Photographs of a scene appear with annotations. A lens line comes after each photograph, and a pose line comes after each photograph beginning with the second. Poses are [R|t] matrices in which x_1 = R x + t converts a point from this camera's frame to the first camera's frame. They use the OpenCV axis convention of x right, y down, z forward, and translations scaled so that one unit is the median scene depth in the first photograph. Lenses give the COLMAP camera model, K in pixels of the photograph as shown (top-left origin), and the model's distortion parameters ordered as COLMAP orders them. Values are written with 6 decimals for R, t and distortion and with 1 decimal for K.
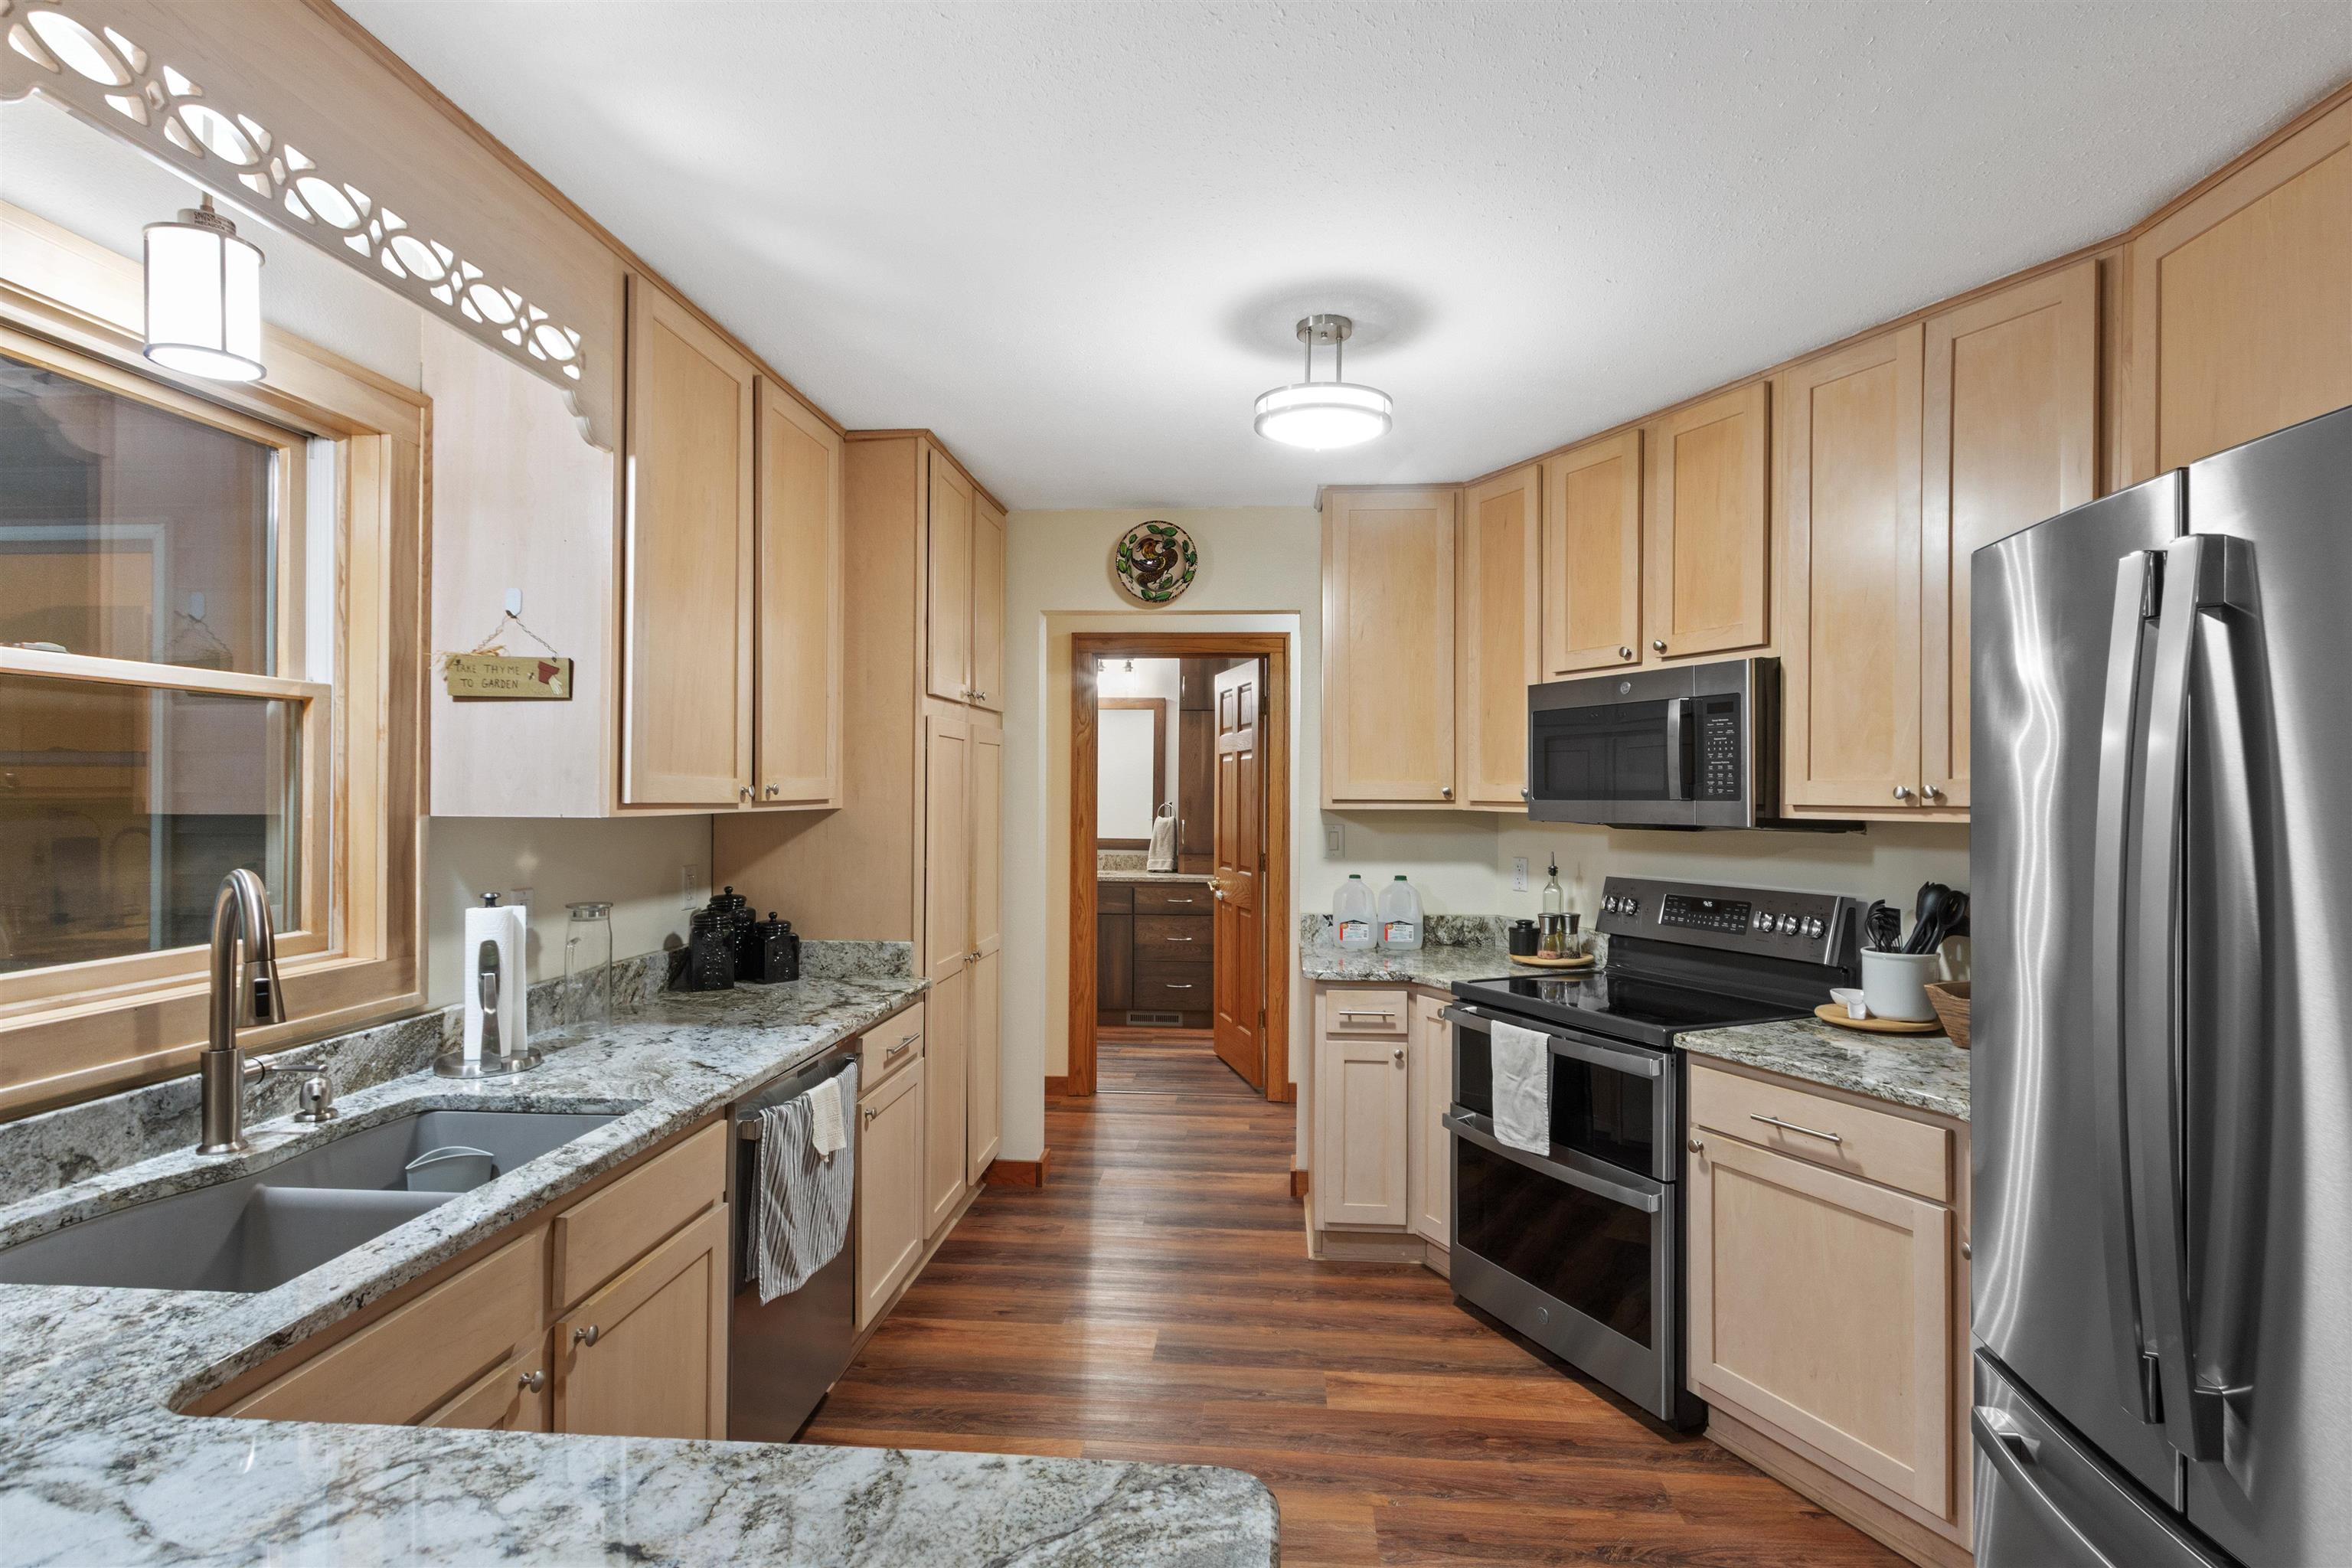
lens RADIAL K [[1145.7, 0, 1182.0], [0, 1145.7, 791.4], [0, 0, 1]] dist [0.000907, -0.000803]
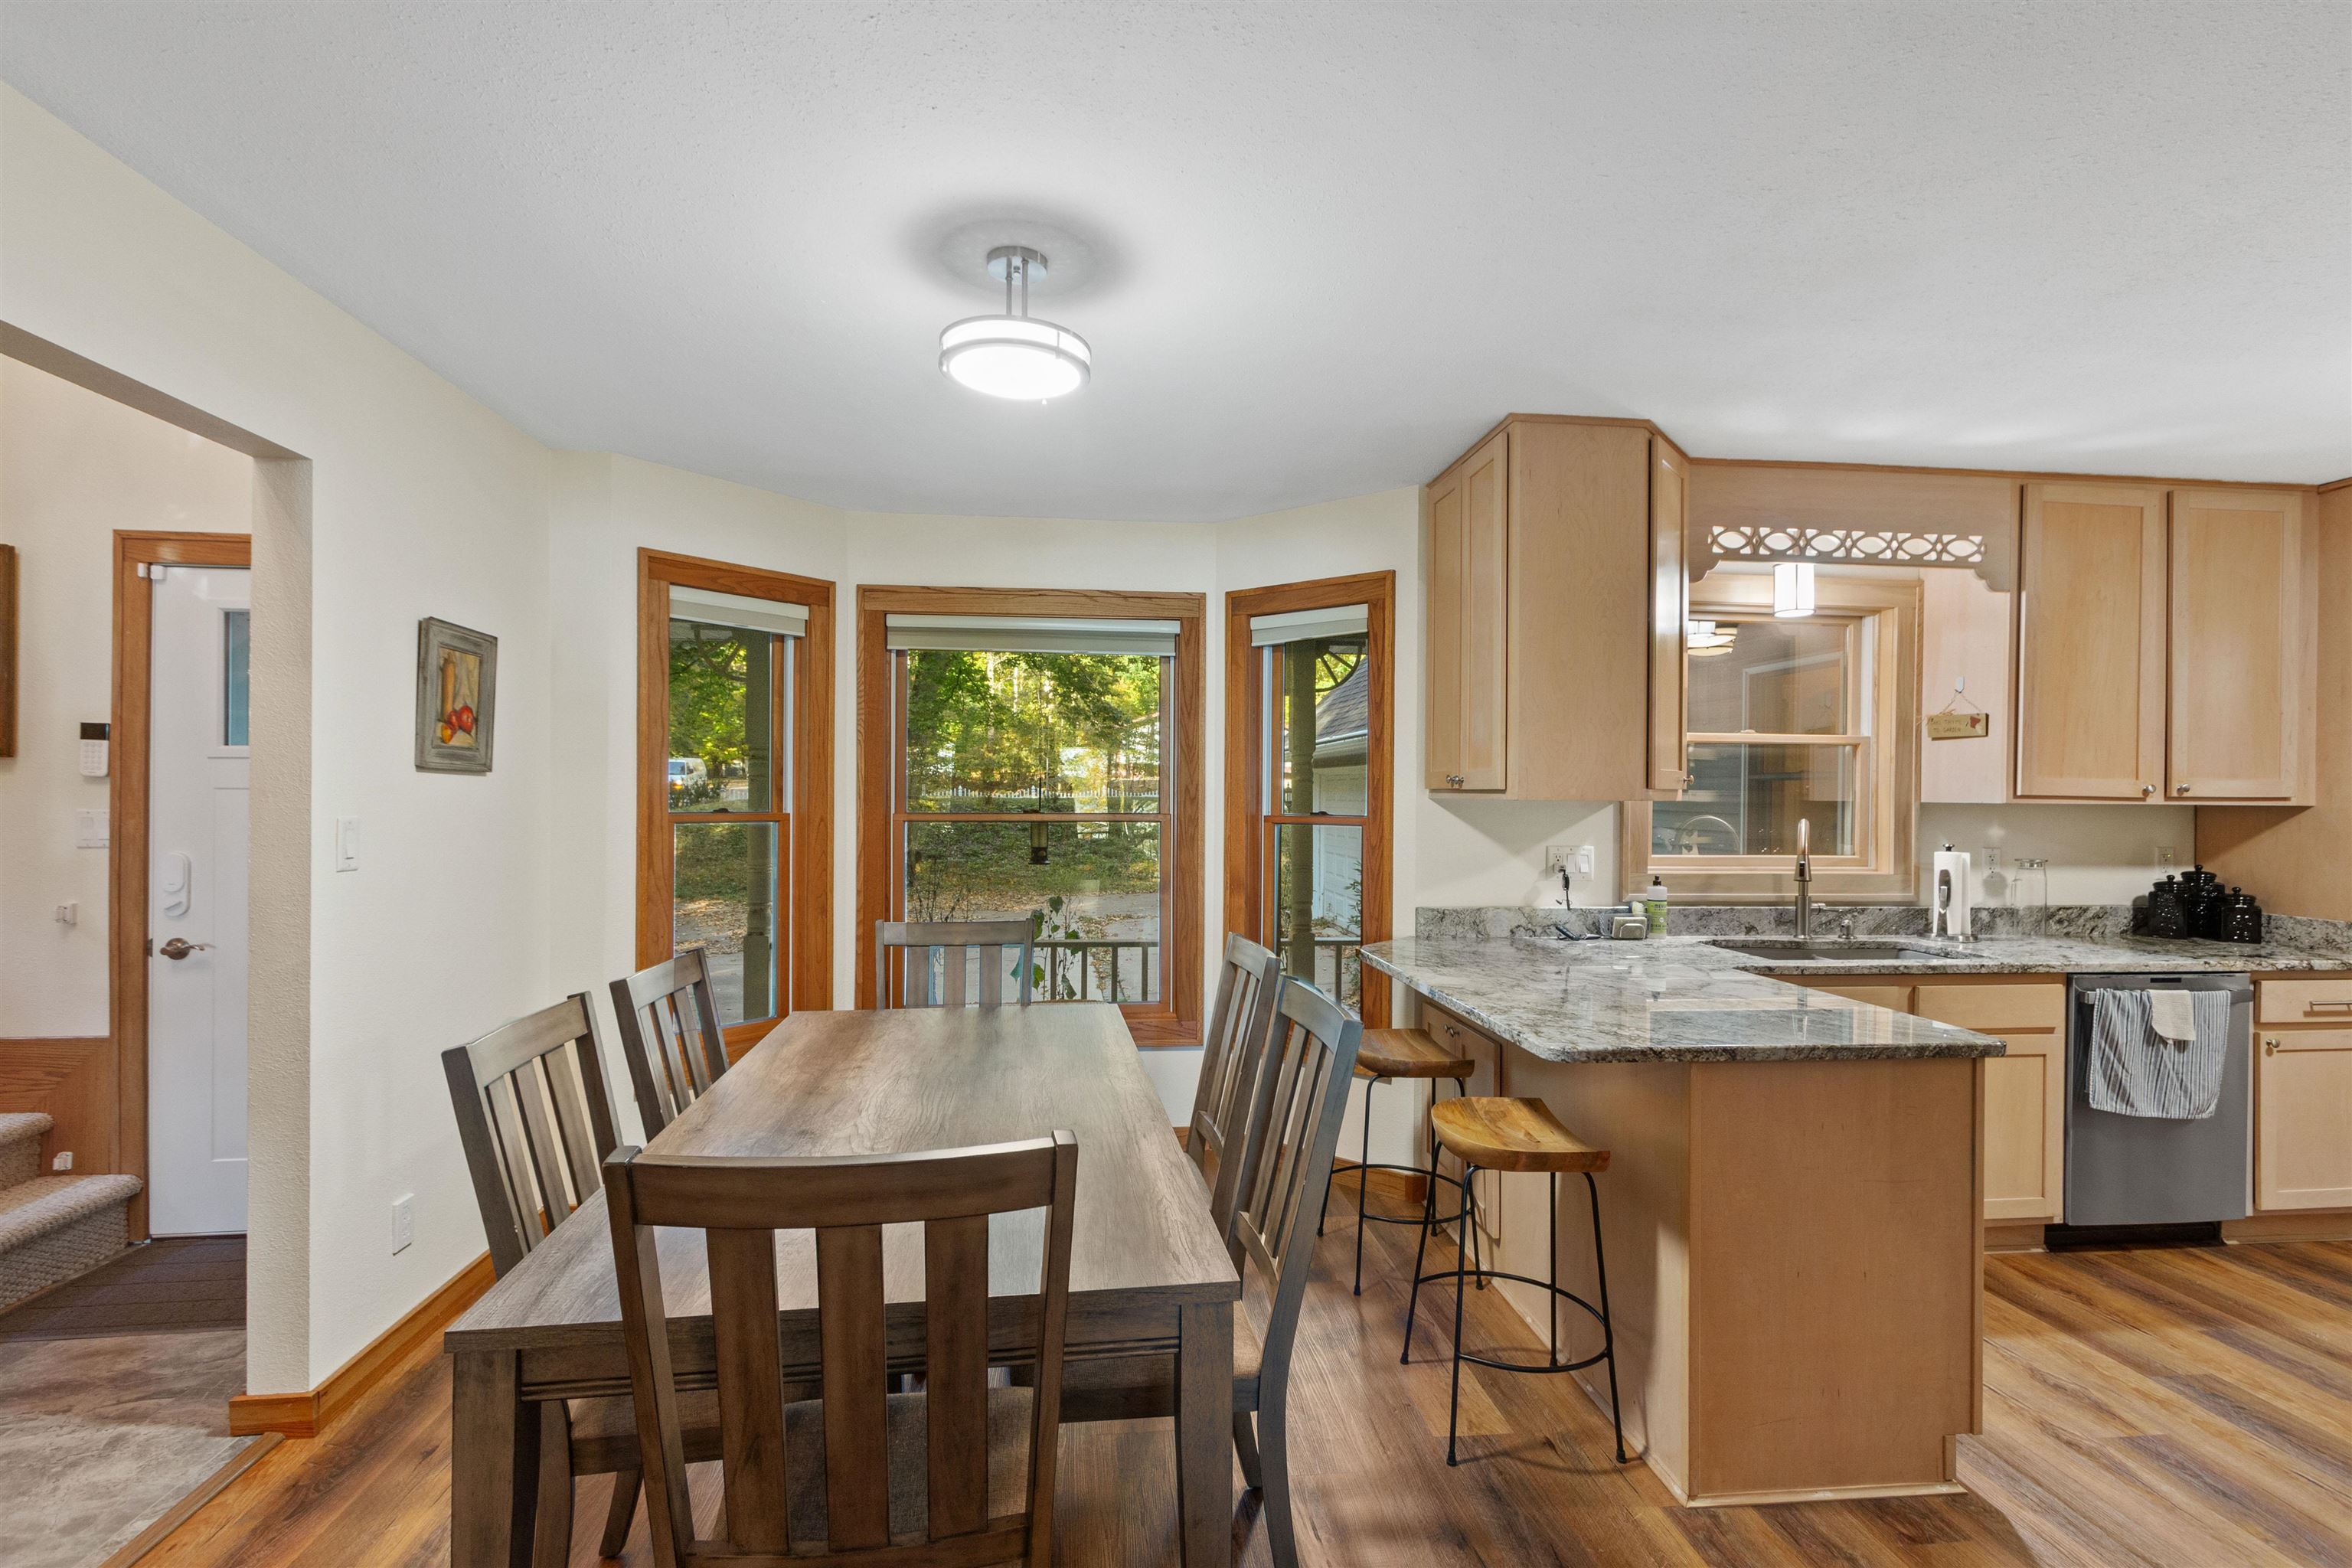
lens RADIAL K [[1076.6, 0, 1195.2], [0, 1076.6, 796.7], [0, 0, 1]] dist [0.001276, -0.000314]
pose [[0.193130, -0.001910, -0.981171, 0.590842], [-0.008418, 0.999958, -0.003603, 0.020059], [0.981137, 0.008956, 0.193106, -0.356161]]
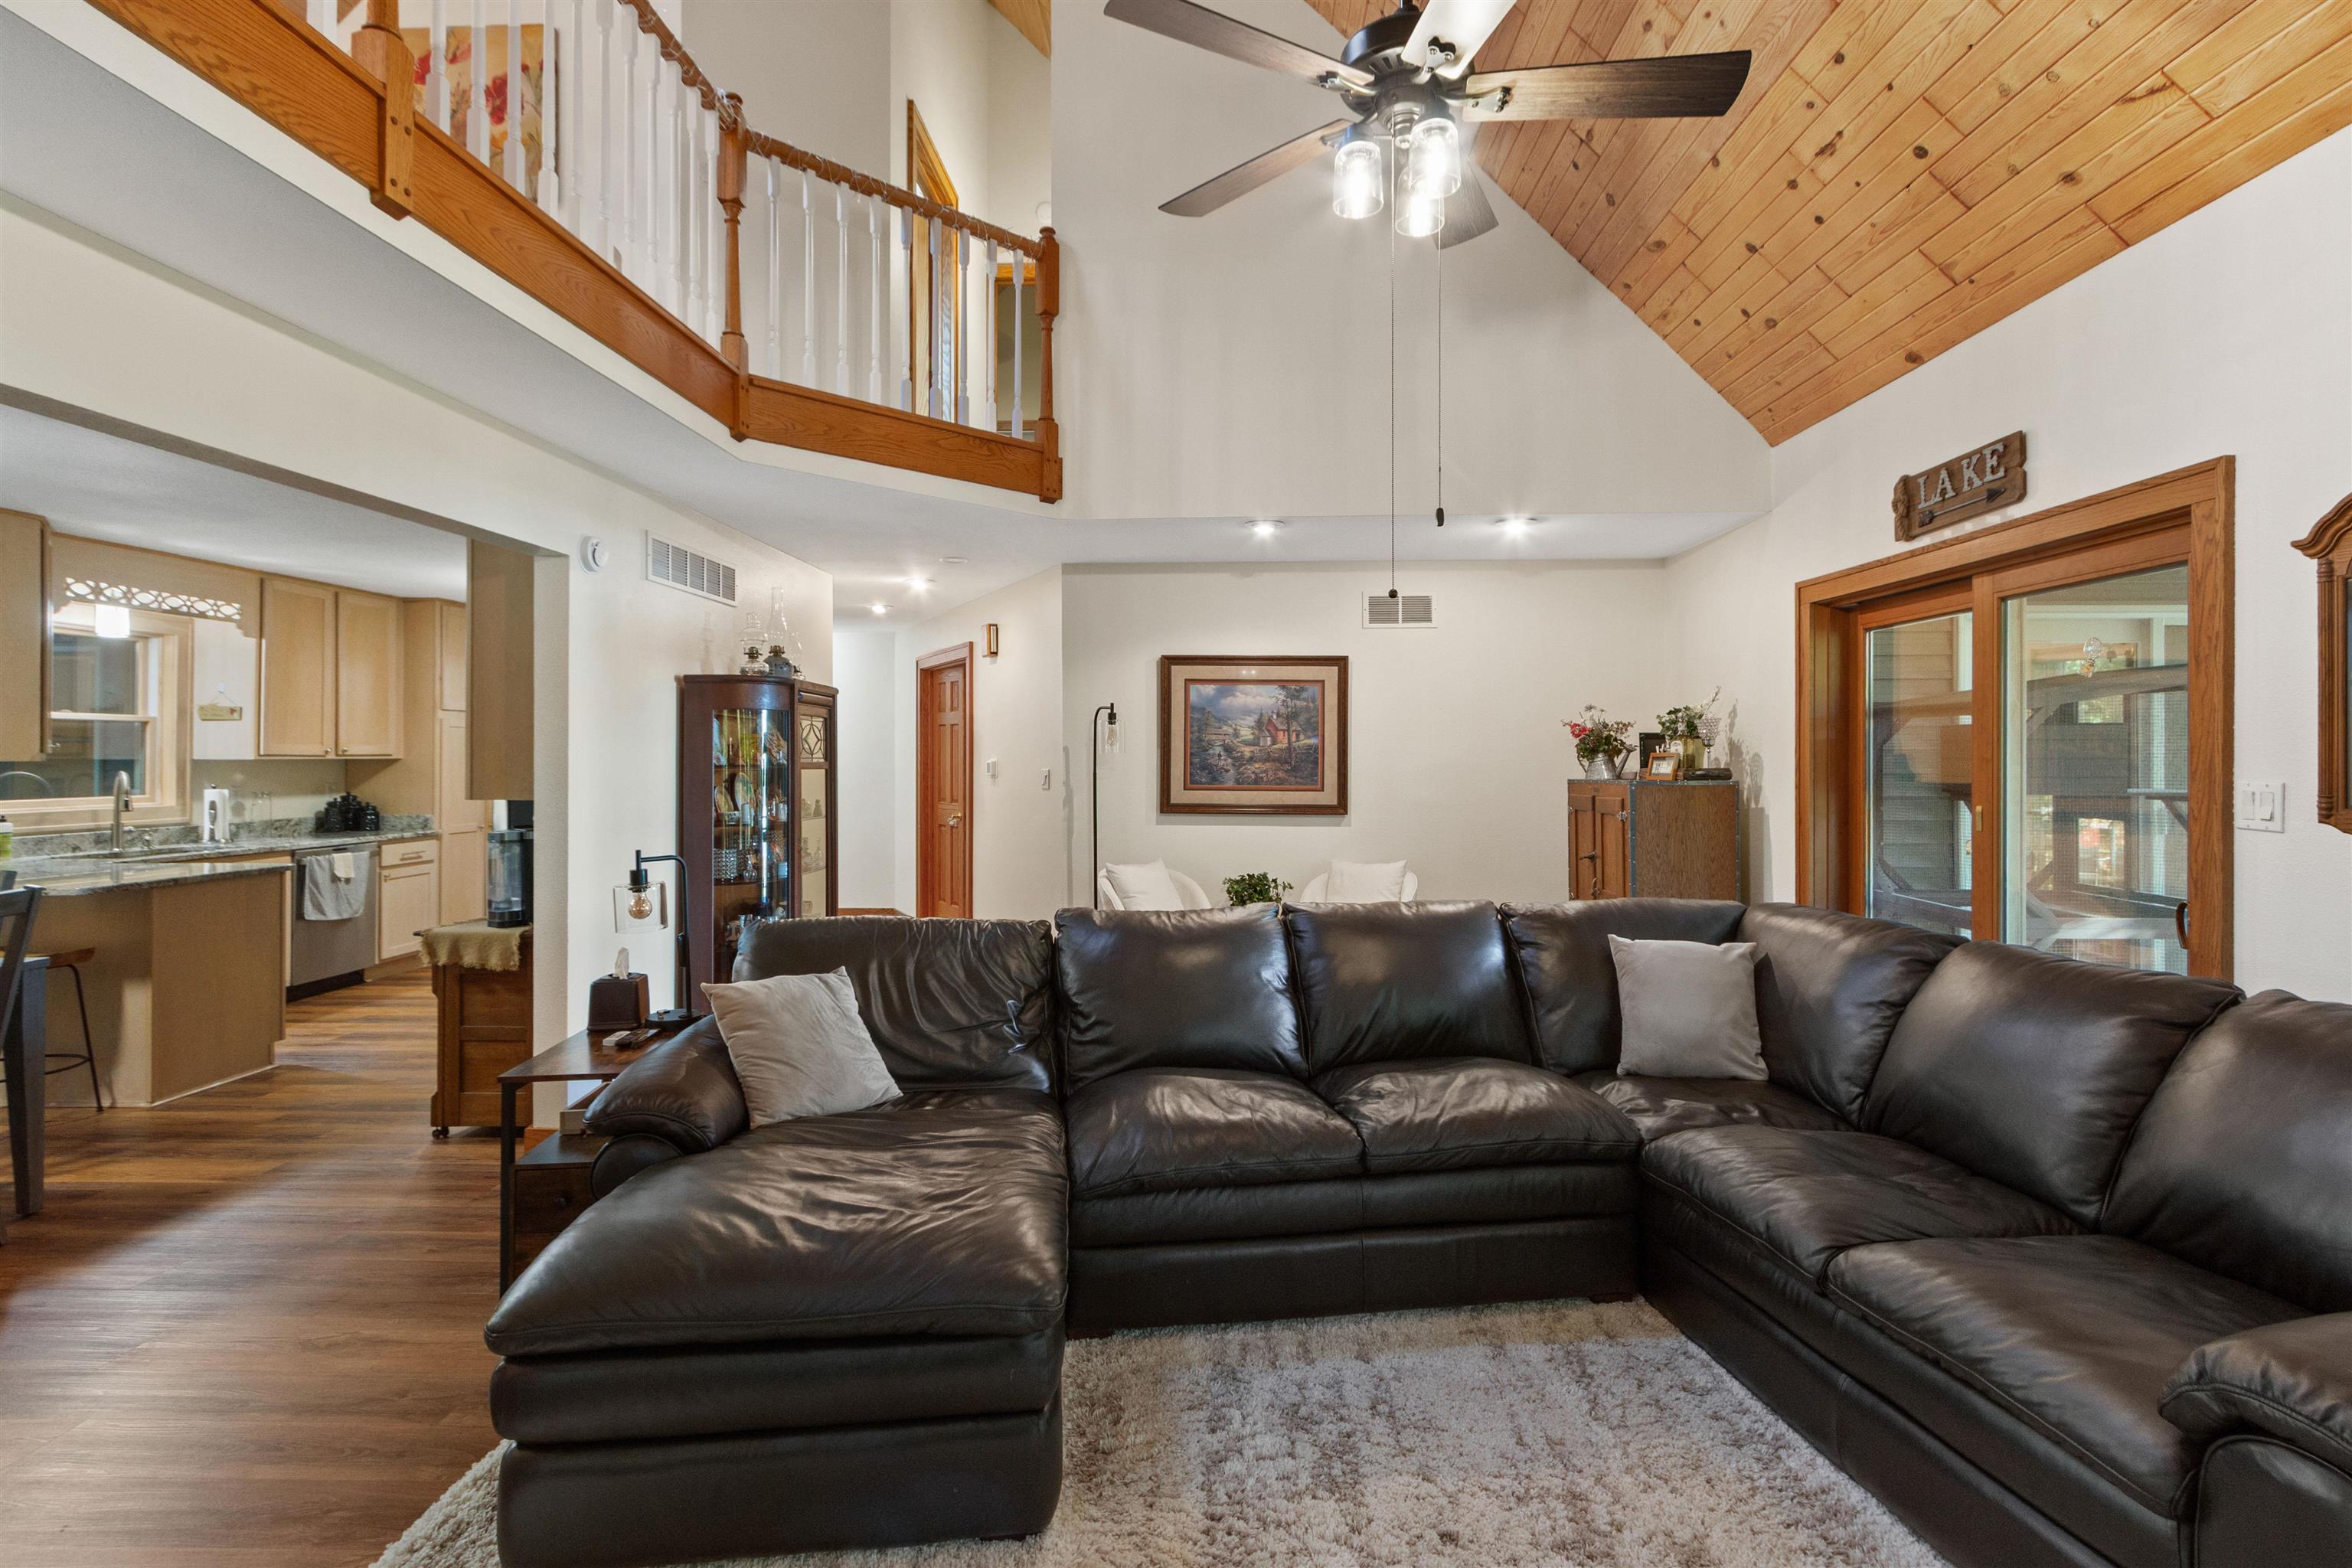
lens RADIAL K [[1106.9, 0, 1180.5], [0, 1106.9, 744.7], [0, 0, 1]] dist [0.002061, -0.000090]
pose [[0.998768, -0.008099, 0.048962, 1.228654], [0.008587, 0.999916, -0.009756, 0.023169], [-0.048878, 0.010165, 0.998753, -1.394206]]
